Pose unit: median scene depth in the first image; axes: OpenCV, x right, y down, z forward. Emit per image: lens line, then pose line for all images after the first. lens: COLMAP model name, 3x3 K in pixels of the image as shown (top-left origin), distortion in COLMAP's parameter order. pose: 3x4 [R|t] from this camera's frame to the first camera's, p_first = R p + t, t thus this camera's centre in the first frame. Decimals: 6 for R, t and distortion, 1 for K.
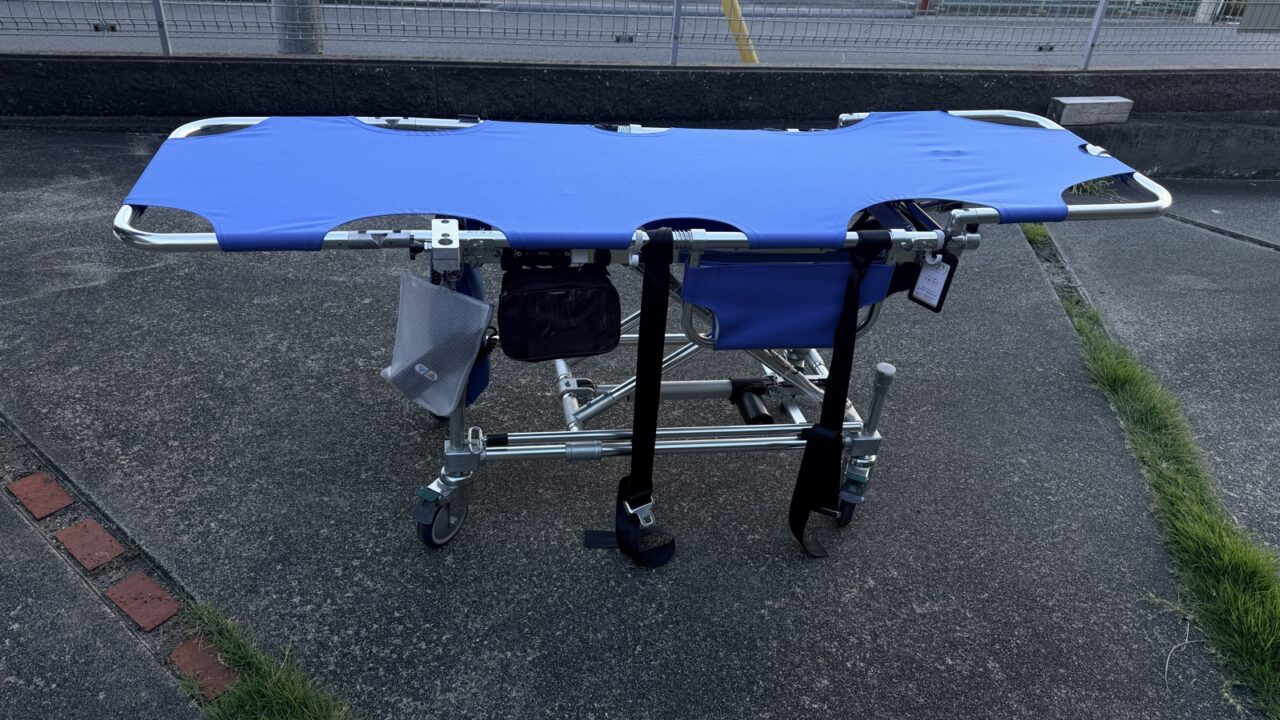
lens RADIAL K [[788.9, 0, 640.0], [0, 788.9, 360.0], [0, 0, 1]] dist [0.057820, -0.001420]
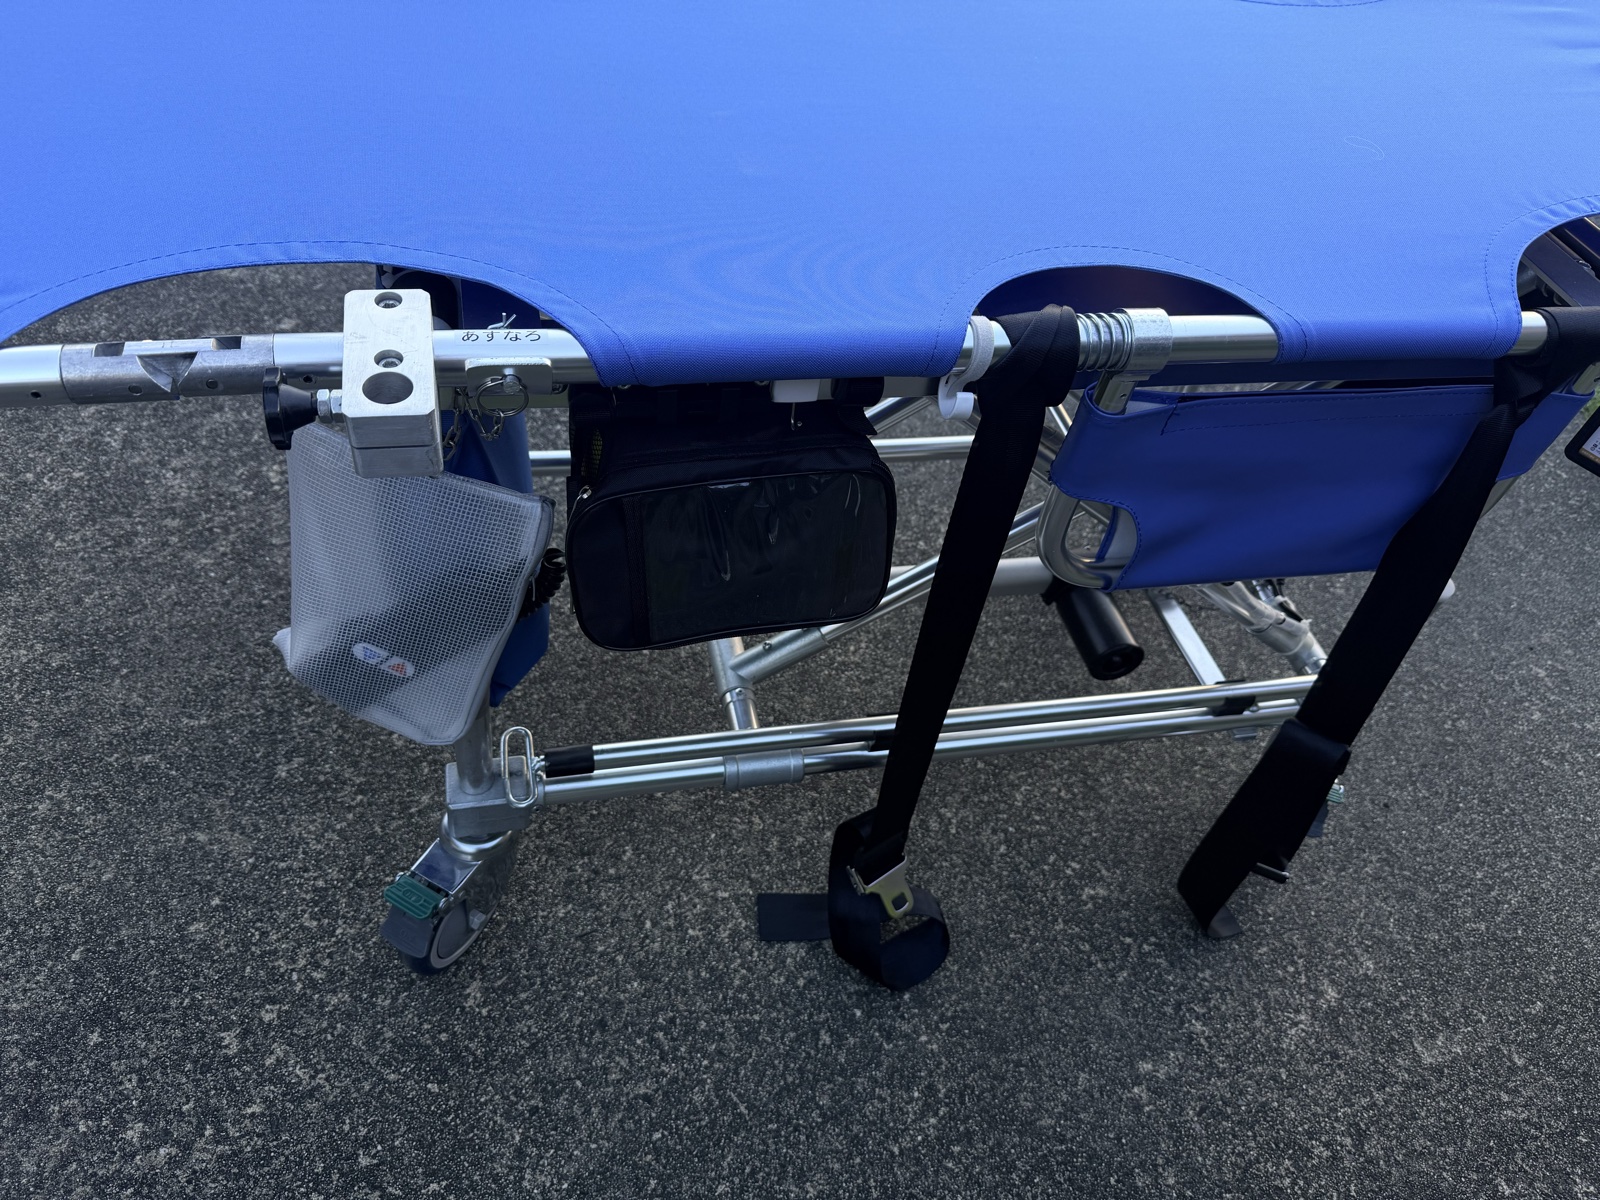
lens RADIAL K [[1096.9, 0, 800.0], [0, 1096.9, 600.0], [0, 0, 1]] dist [-0.008255, 0.008736]
pose [[0.998750, 0.003699, 0.049855, -0.084518], [-0.015919, 0.968878, 0.247028, -0.134981], [-0.047389, -0.247512, 0.967725, 0.437048]]
